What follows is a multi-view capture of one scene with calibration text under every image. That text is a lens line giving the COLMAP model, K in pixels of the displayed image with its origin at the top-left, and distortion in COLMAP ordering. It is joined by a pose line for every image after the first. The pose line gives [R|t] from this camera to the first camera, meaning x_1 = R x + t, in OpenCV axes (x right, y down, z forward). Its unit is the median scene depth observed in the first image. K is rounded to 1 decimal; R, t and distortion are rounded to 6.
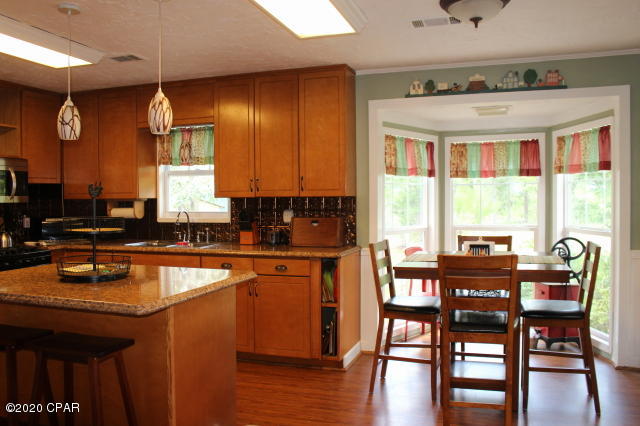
lens RADIAL K [[533.4, 0, 320.0], [0, 533.4, 213.0], [0, 0, 1]] dist [-0.175296, 0.172831]
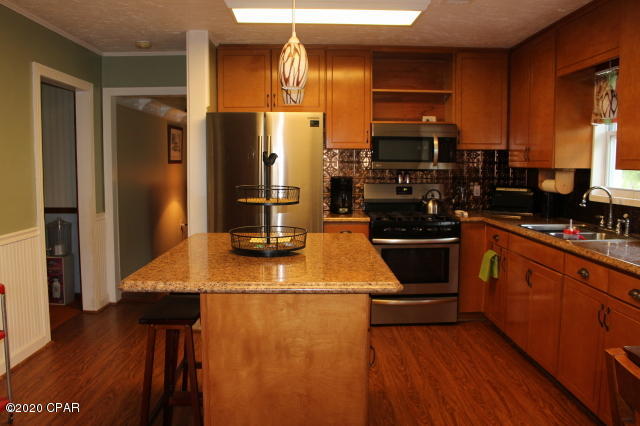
lens RADIAL K [[533.4, 0, 320.0], [0, 533.4, 213.0], [0, 0, 1]] dist [-0.175296, 0.172831]
pose [[0.354086, 0.094192, -0.930457, 0.342812], [-0.030820, 0.995550, 0.089053, -0.025376], [0.934705, -0.002855, 0.355414, 0.525867]]
